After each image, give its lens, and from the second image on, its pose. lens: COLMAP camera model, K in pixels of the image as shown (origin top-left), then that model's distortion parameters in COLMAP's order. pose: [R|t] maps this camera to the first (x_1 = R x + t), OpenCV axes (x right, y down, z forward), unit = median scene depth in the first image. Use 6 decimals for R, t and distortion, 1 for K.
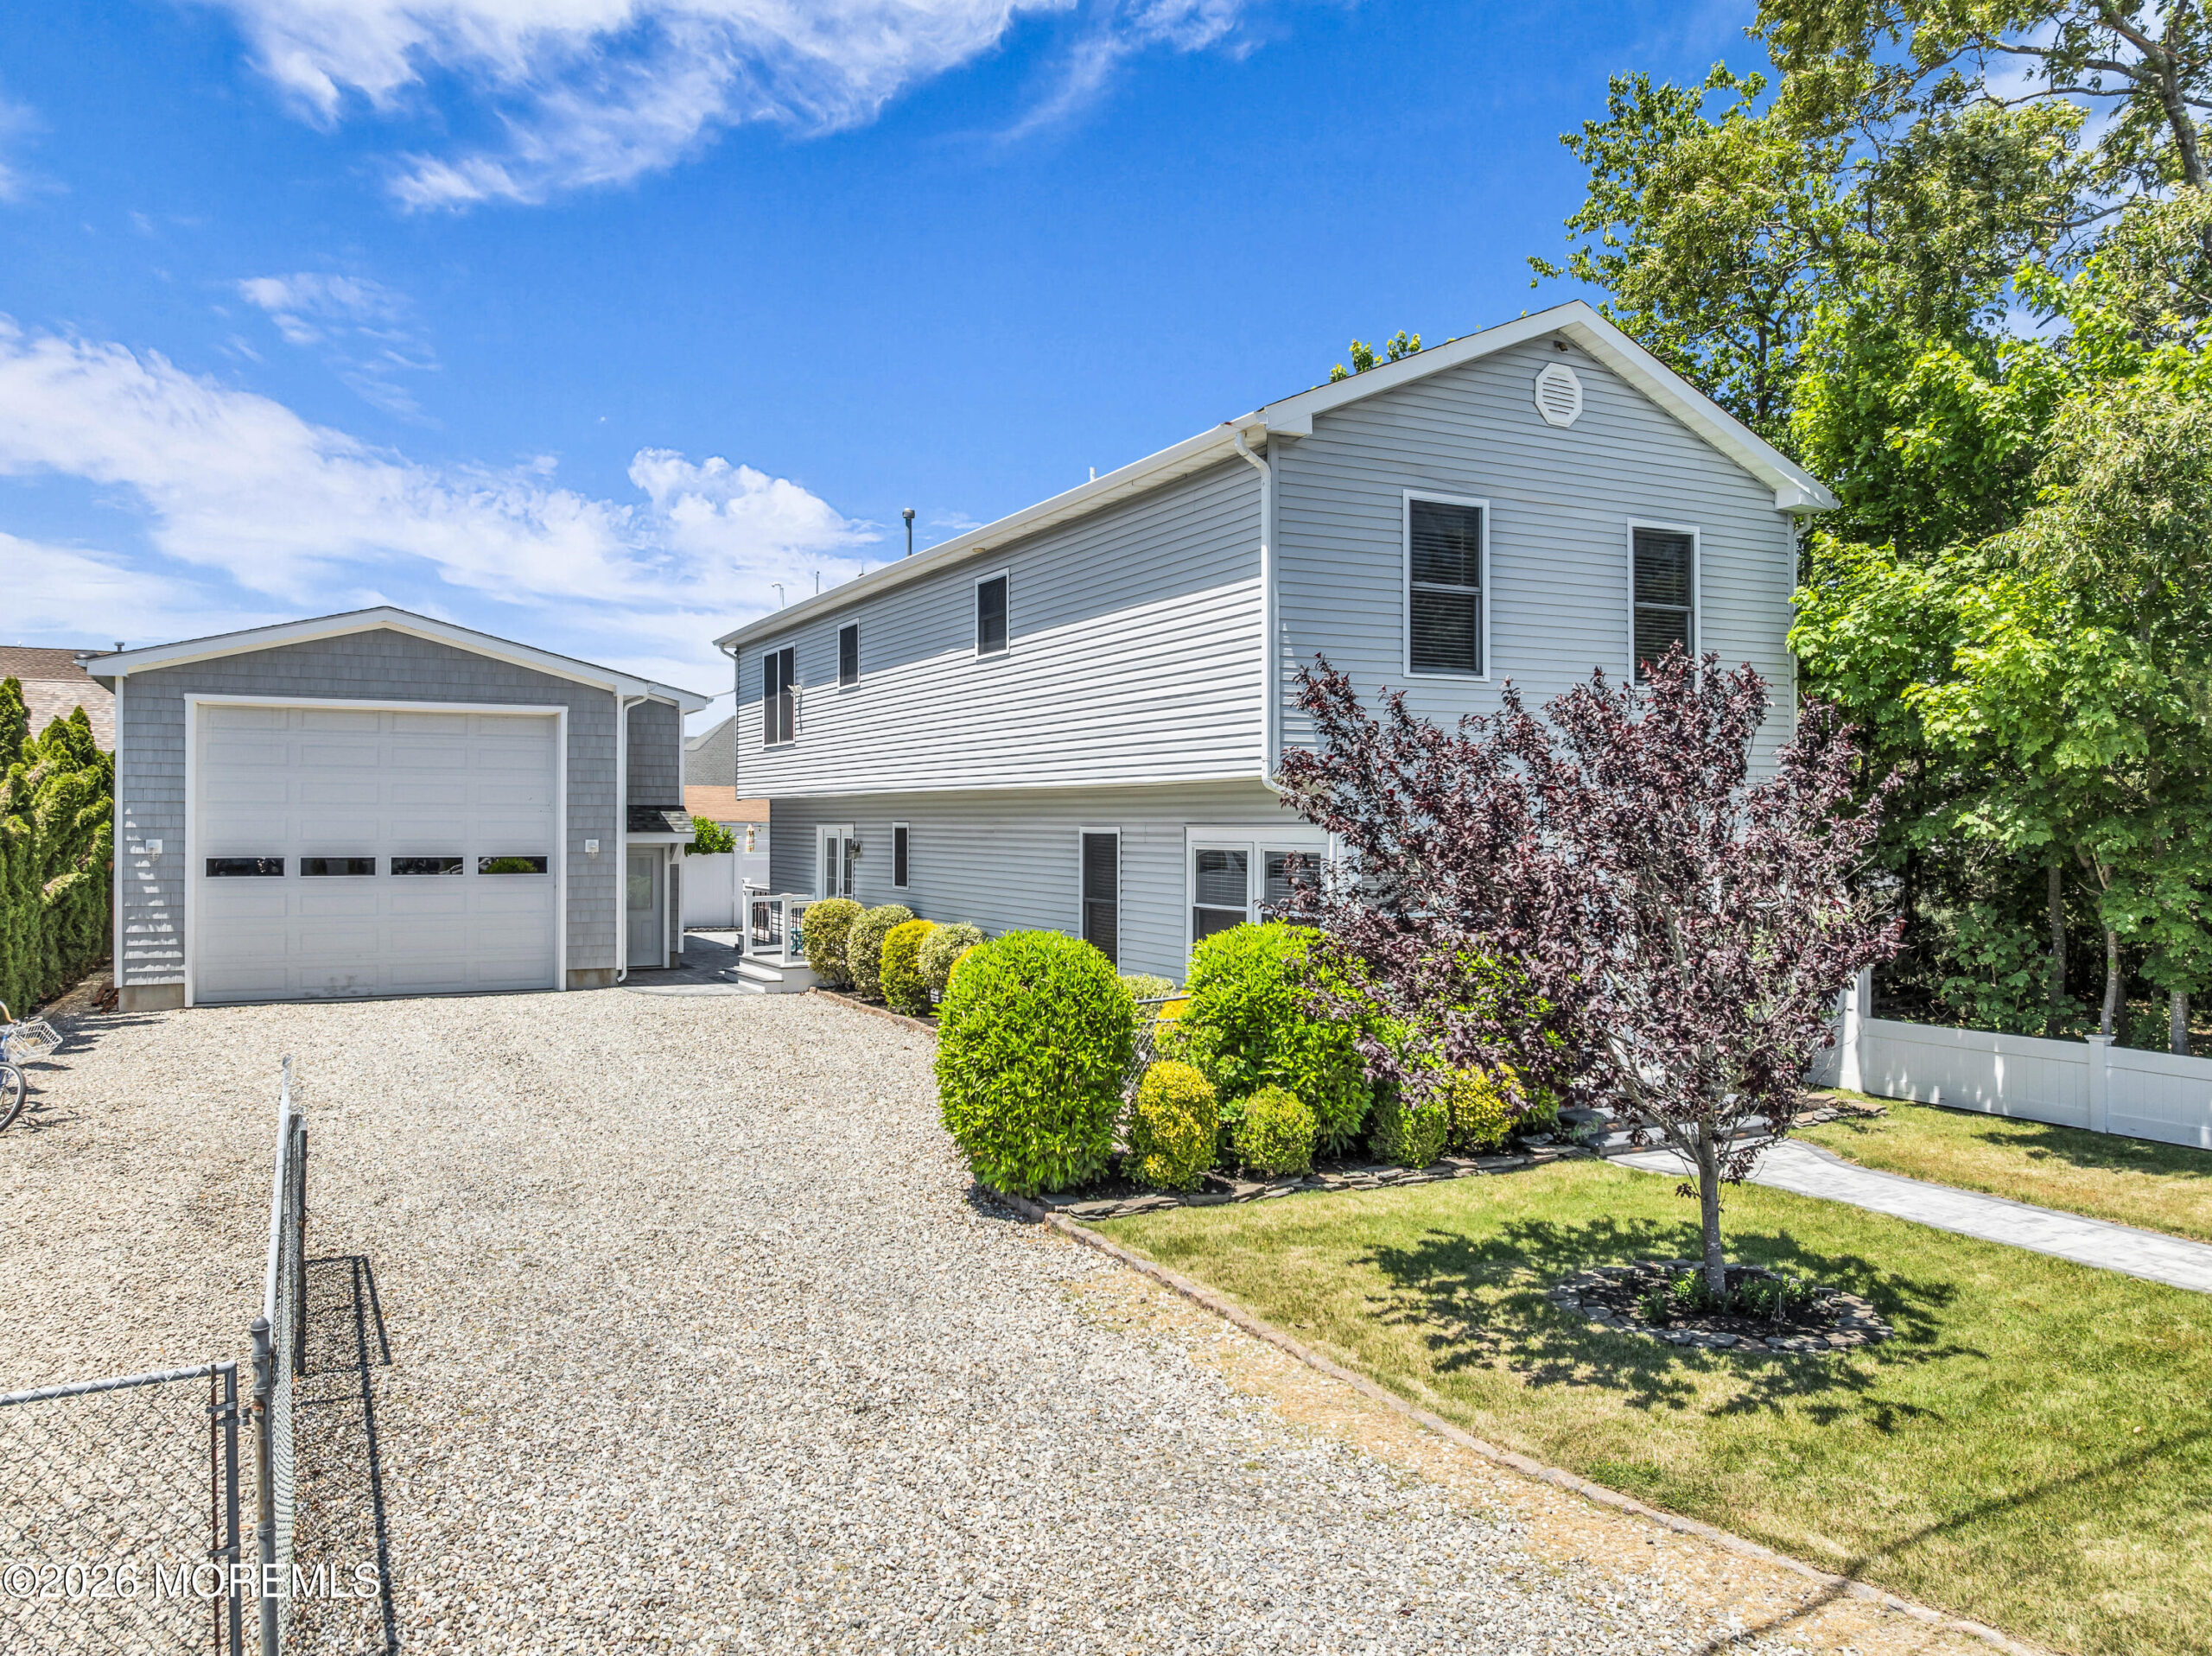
lens RADIAL K [[1585.0, 0, 1113.2], [0, 1585.0, 824.9], [0, 0, 1]] dist [-0.074798, 0.048123]
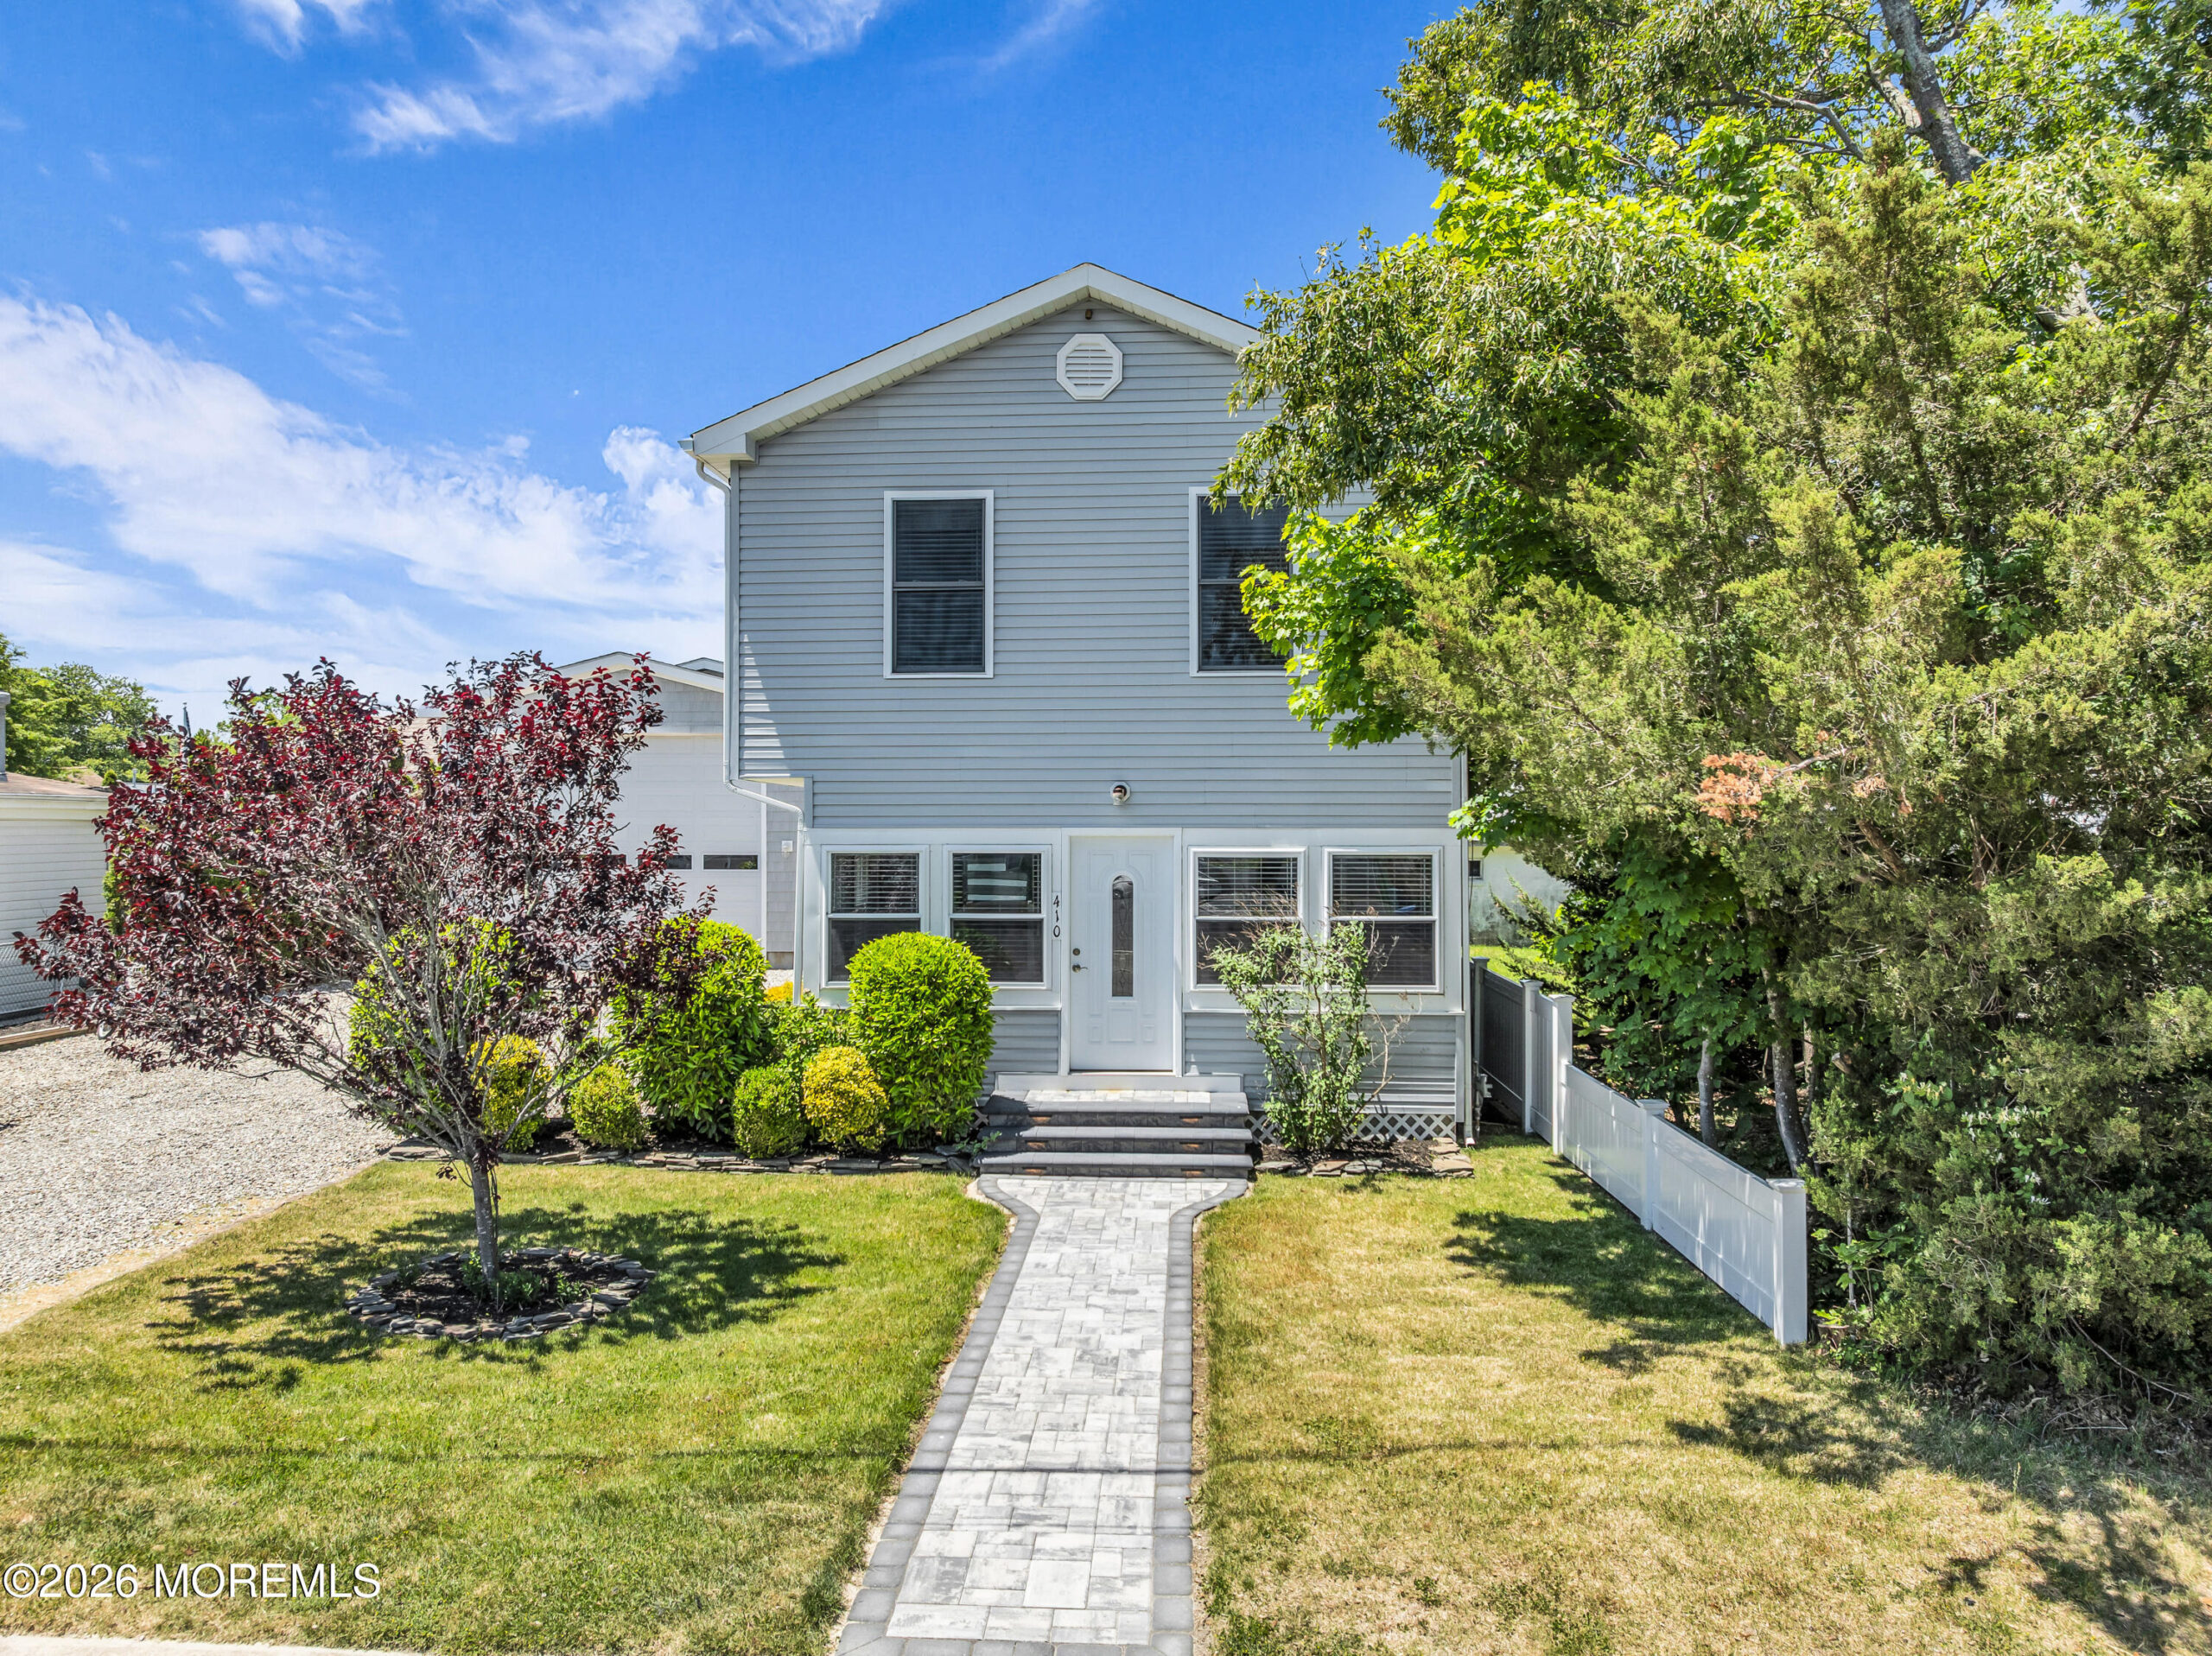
lens RADIAL K [[1585.0, 0, 1113.2], [0, 1585.0, 824.9], [0, 0, 1]] dist [-0.074798, 0.048123]
pose [[0.859842, -0.003784, -0.510547, 0.819317], [0.002237, 0.999991, -0.003643, 0.003775], [0.510556, 0.001990, 0.859842, 0.208026]]
